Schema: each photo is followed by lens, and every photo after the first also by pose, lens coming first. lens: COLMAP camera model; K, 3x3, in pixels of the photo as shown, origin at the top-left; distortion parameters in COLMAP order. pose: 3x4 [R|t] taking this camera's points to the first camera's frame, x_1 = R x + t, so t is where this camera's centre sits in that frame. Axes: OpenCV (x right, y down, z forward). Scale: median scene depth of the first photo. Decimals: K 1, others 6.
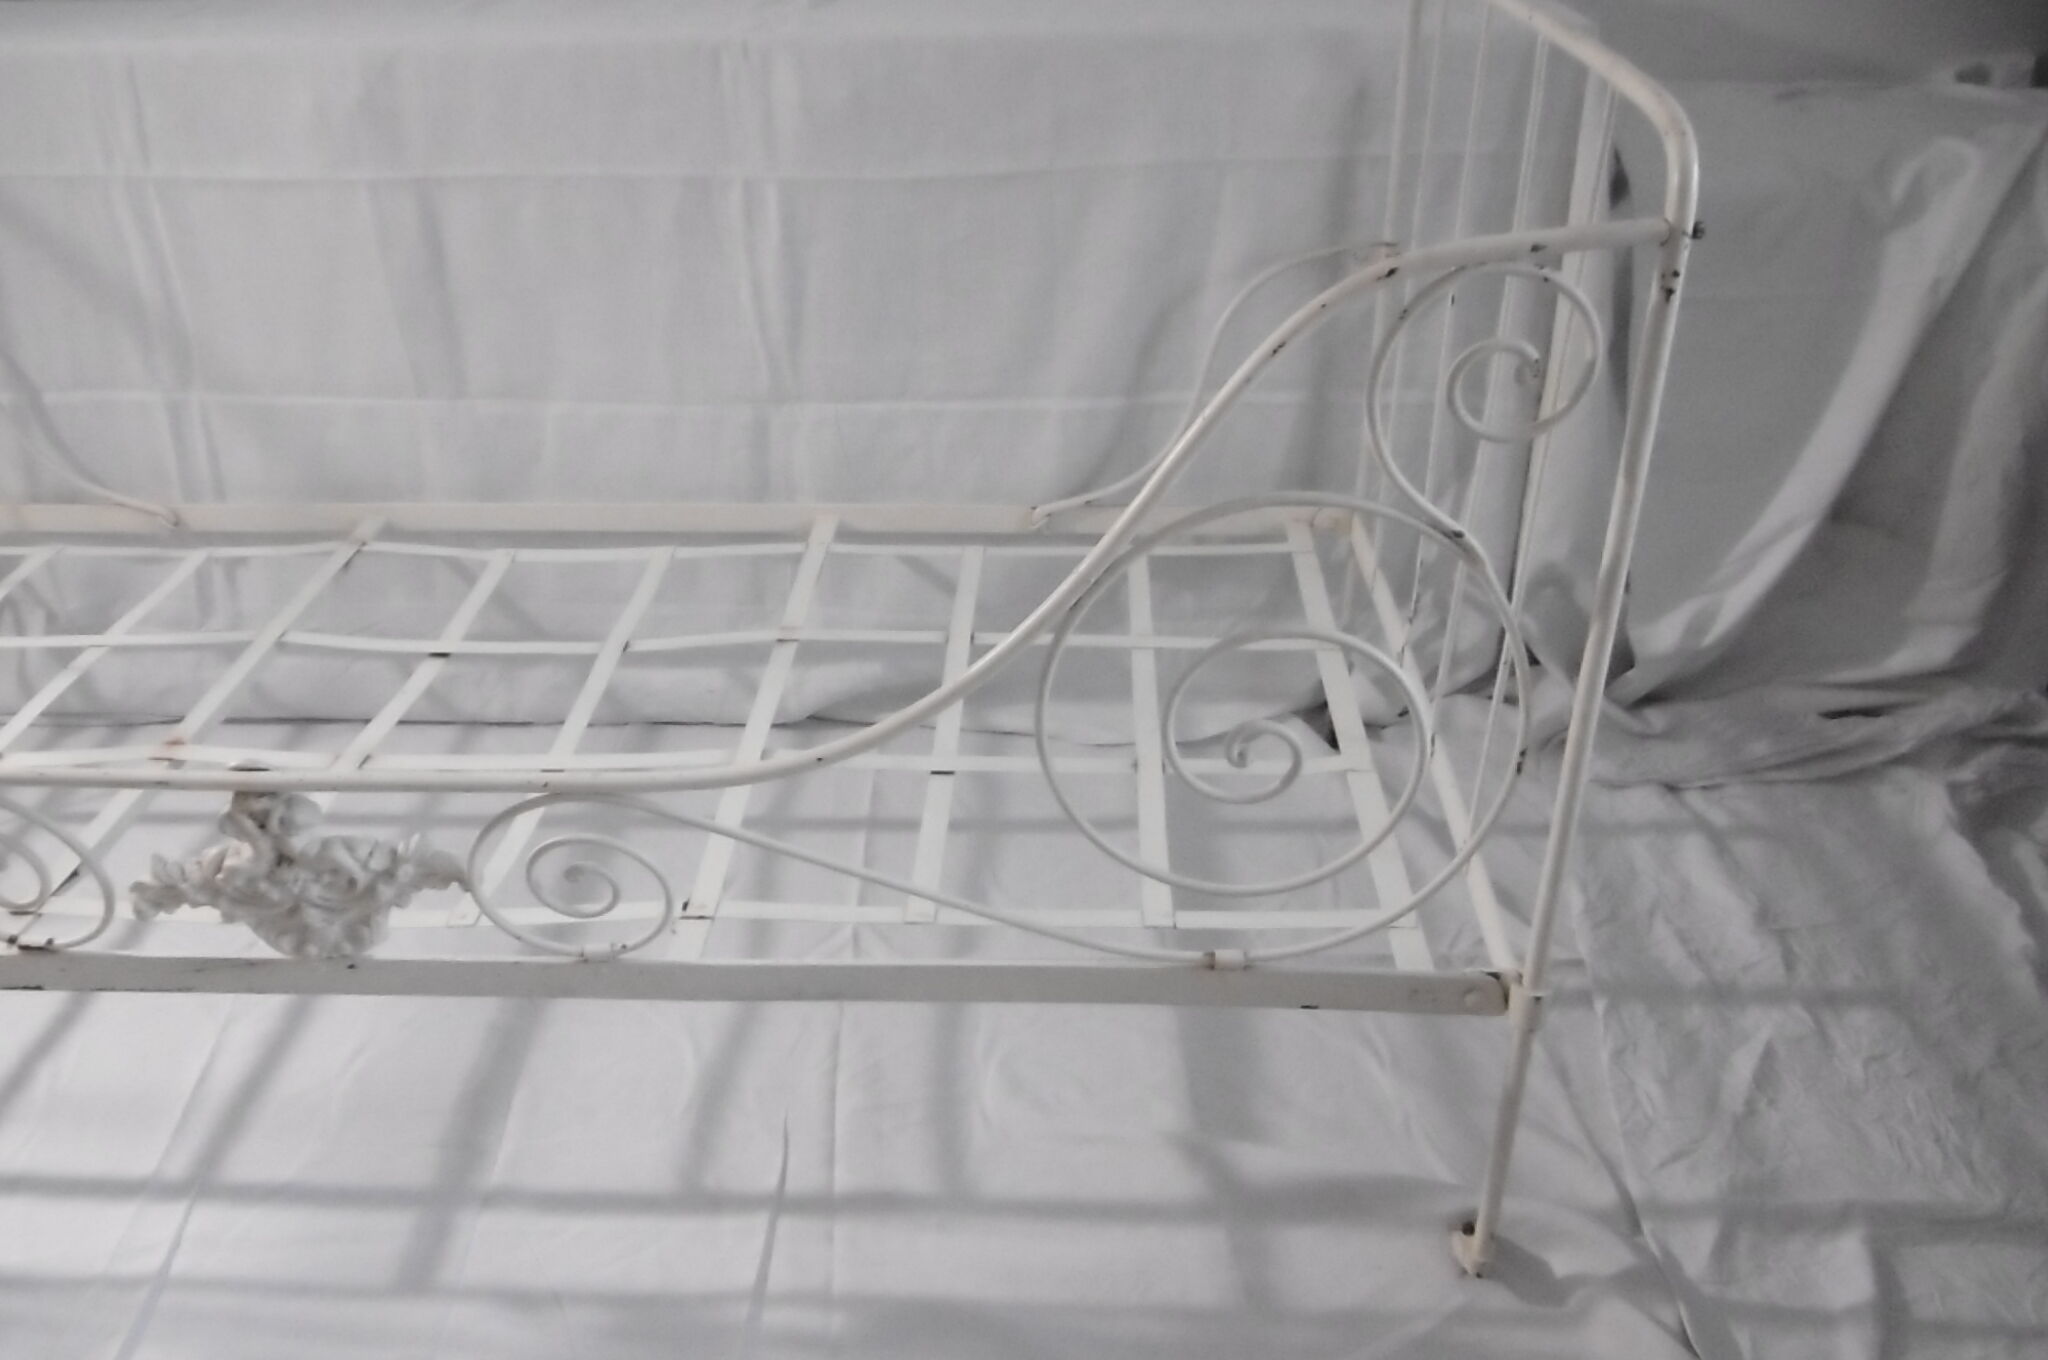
lens RADIAL K [[1631.7, 0, 1026.0], [0, 1631.7, 631.5], [0, 0, 1]] dist [-0.015071, -0.010164]
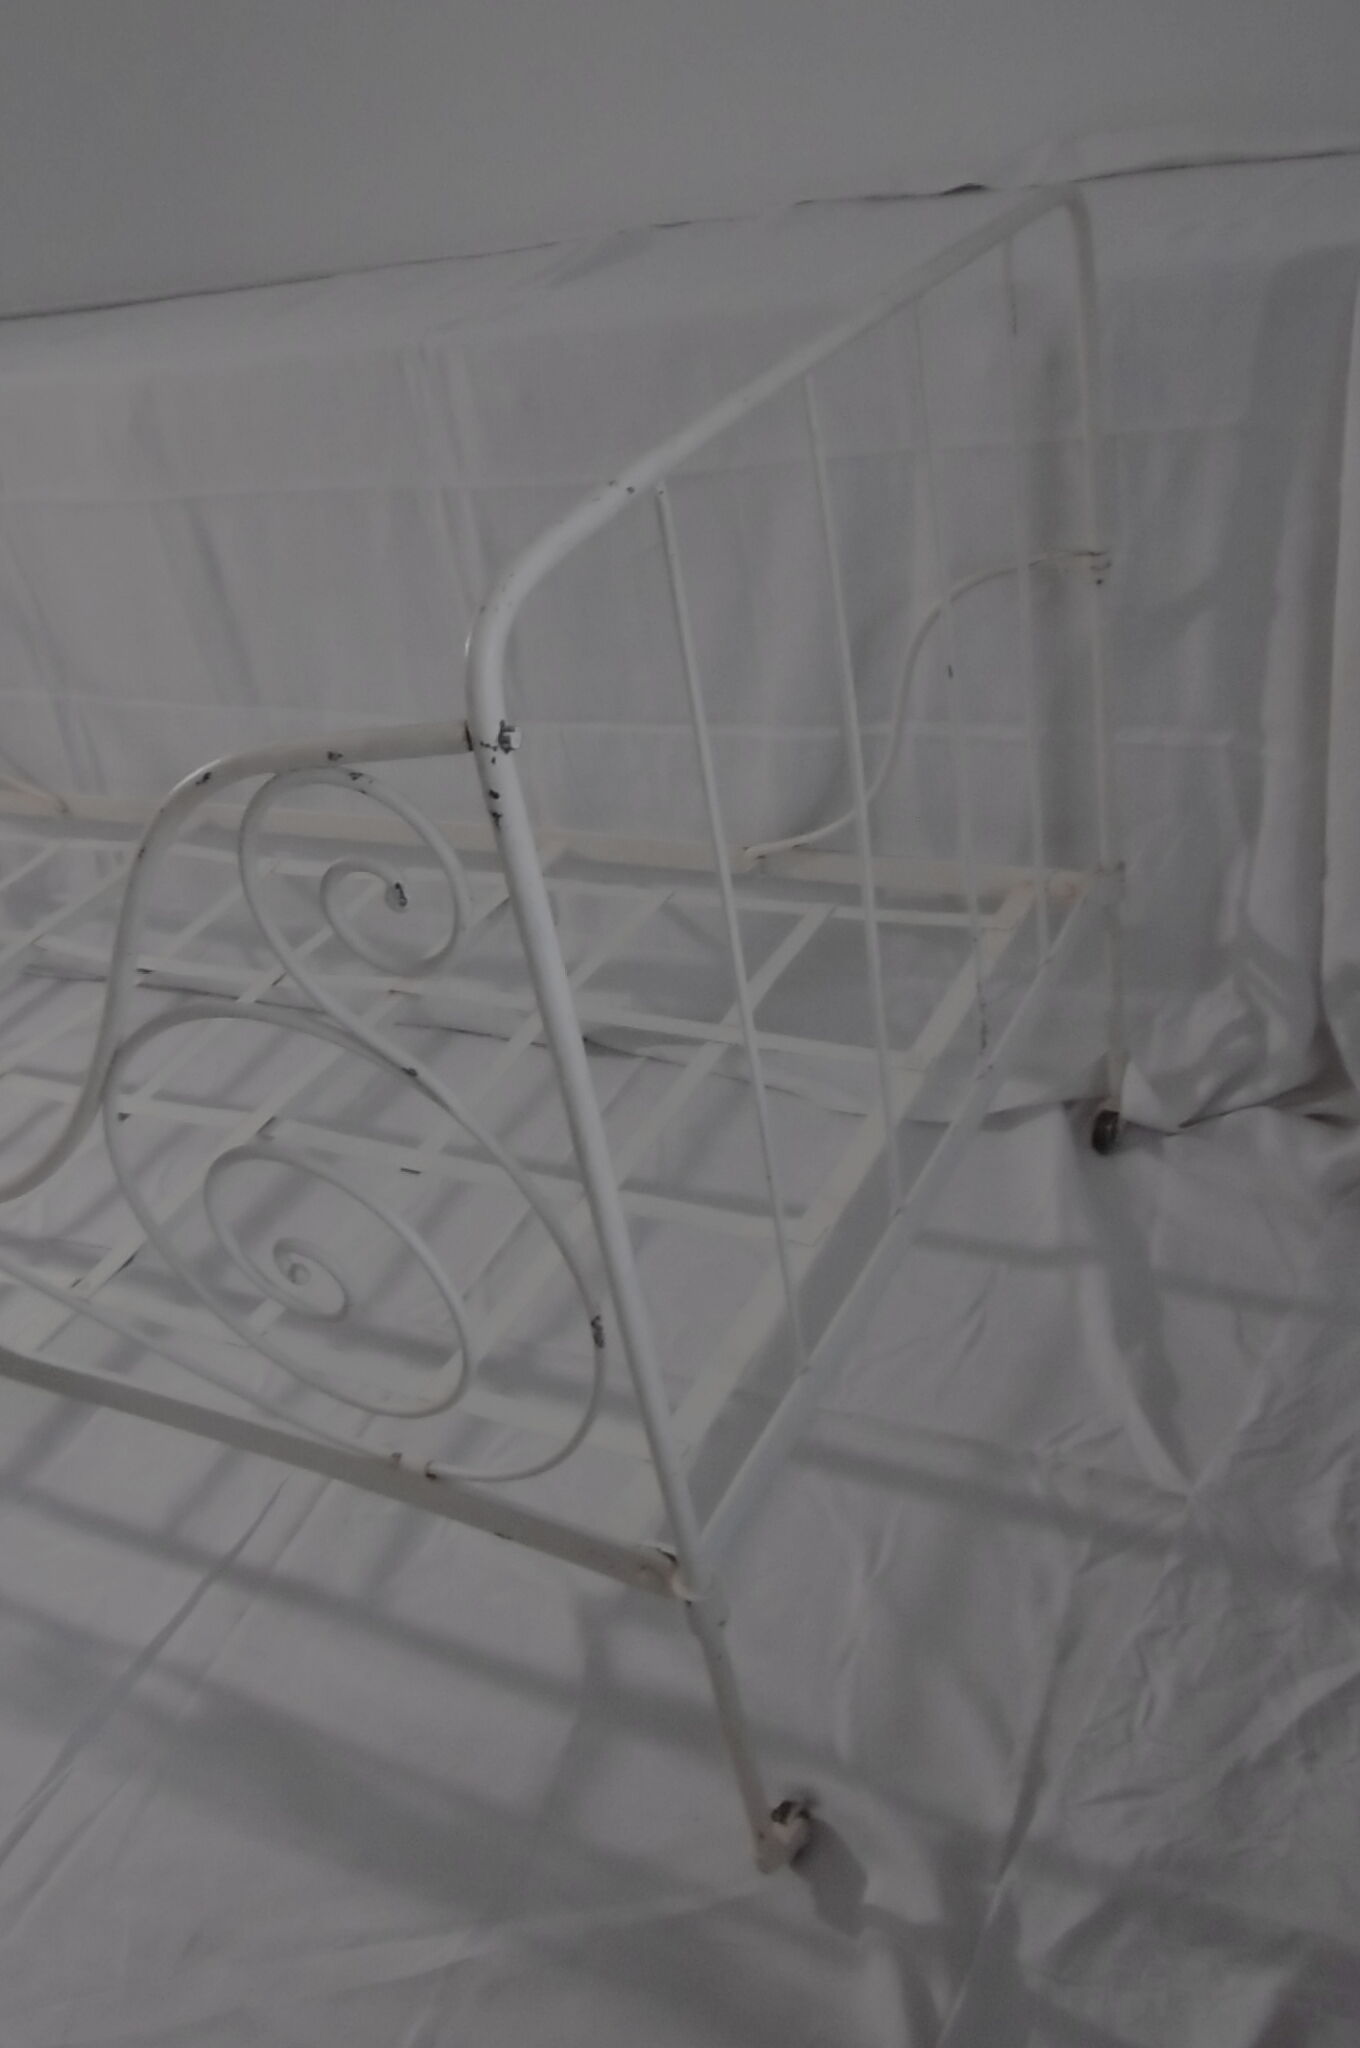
lens RADIAL K [[1677.8, 0, 527.9], [0, 1677.8, 1020.0], [0, 0, 1]] dist [-0.008133, -0.004687]
pose [[0.893141, 0.096856, -0.439224, 0.461532], [-0.049889, 0.991846, 0.117271, -0.125637], [0.447001, -0.082827, 0.890690, 0.186589]]
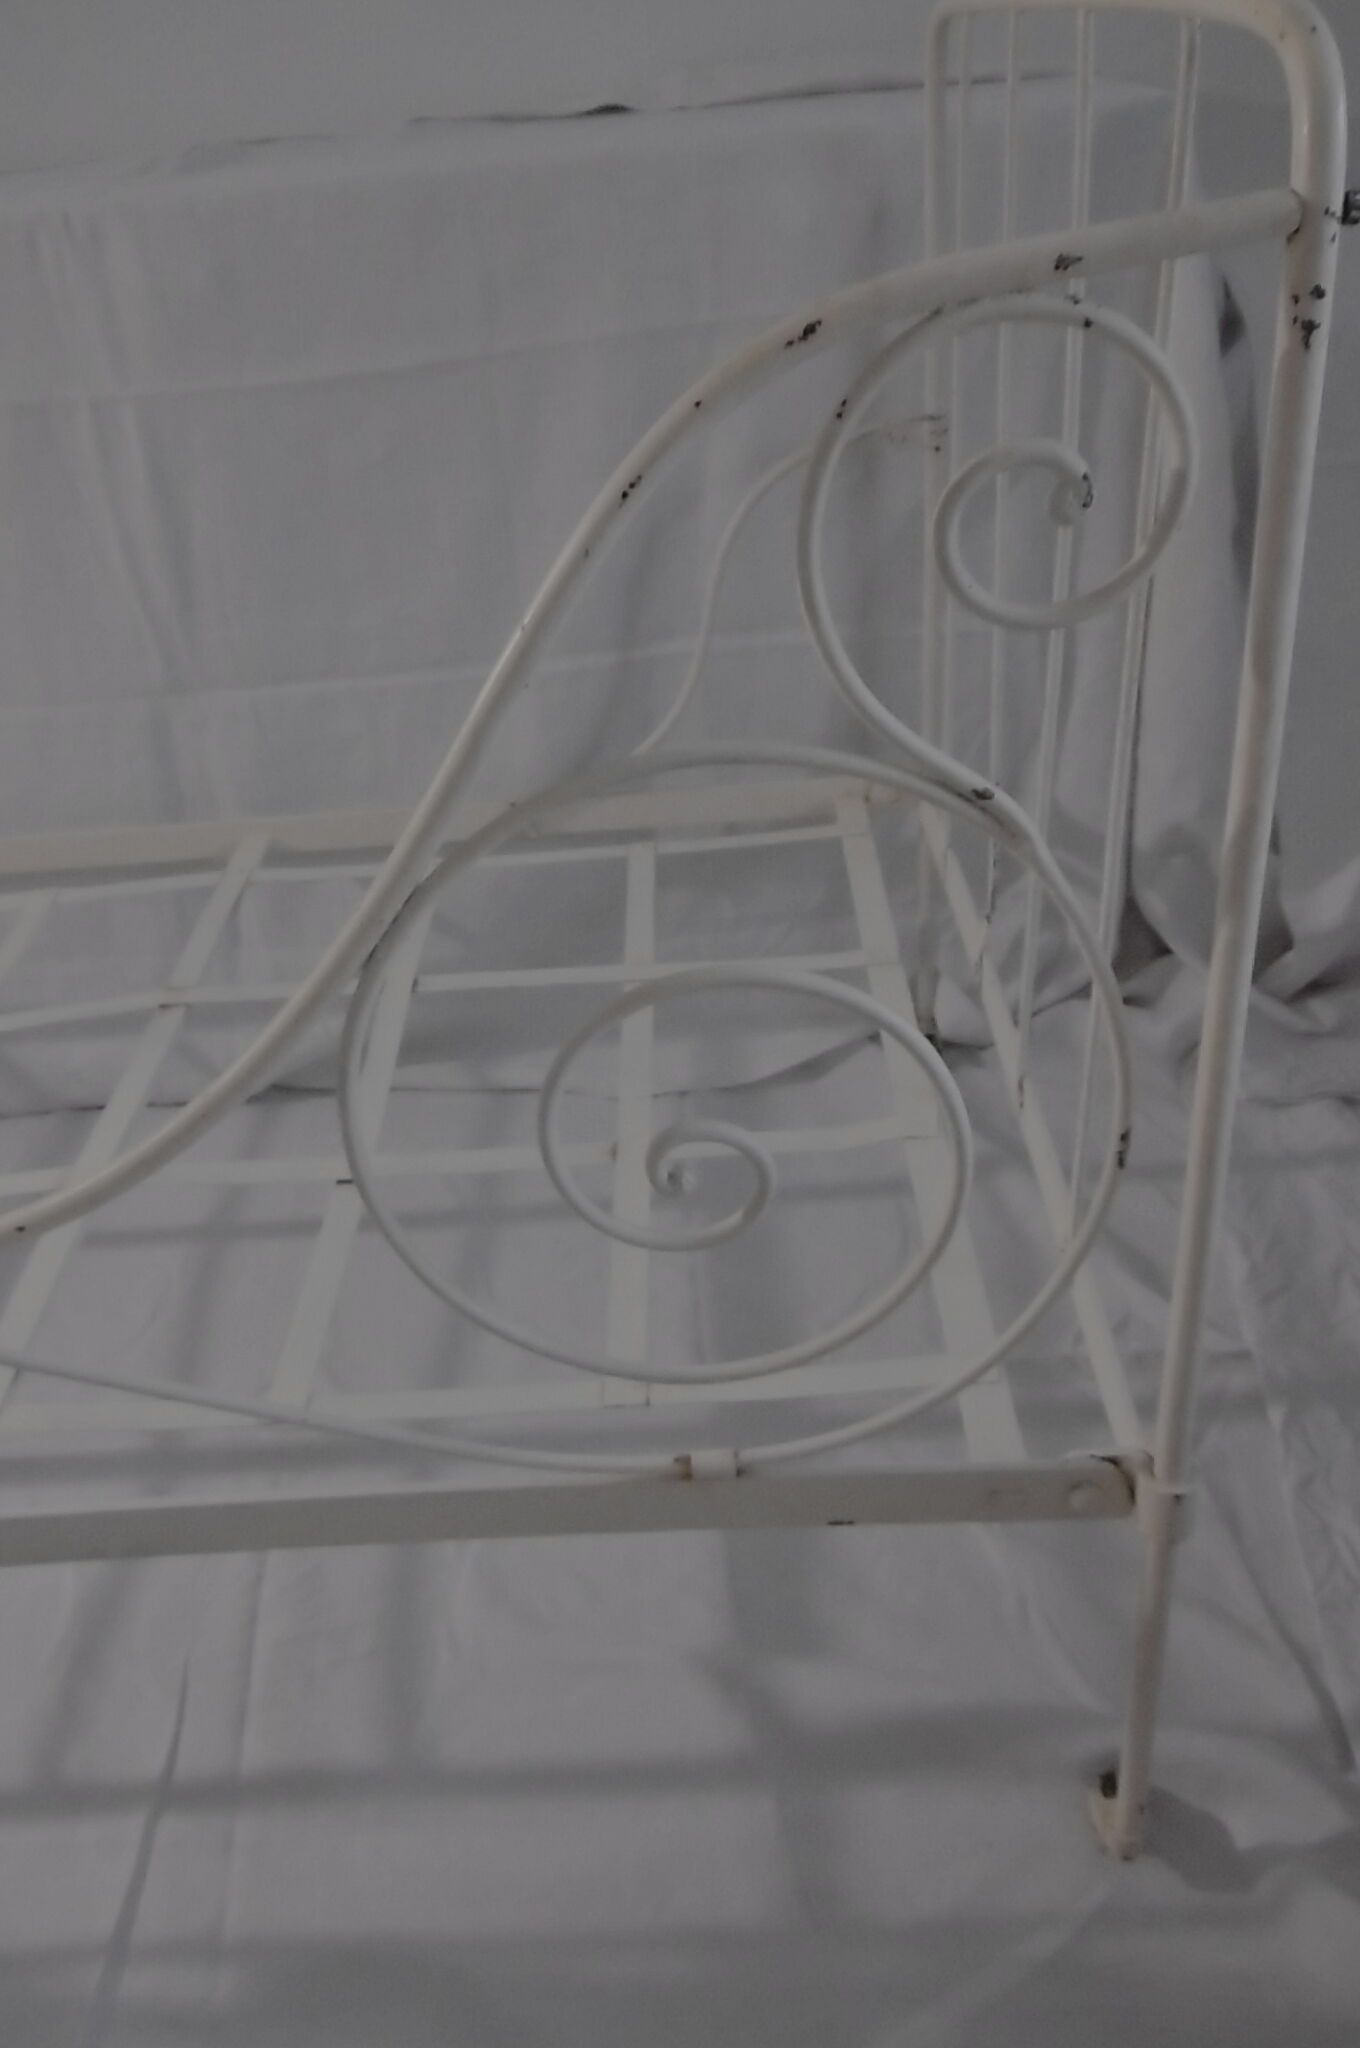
lens RADIAL K [[1746.4, 0, 683.5], [0, 1746.4, 990.1], [0, 0, 1]] dist [-0.014935, -0.009193]
pose [[0.996877, -0.076588, 0.019263, 0.093796], [0.075954, 0.996607, 0.031710, -0.011509], [-0.021626, -0.030147, 0.999311, 0.246239]]
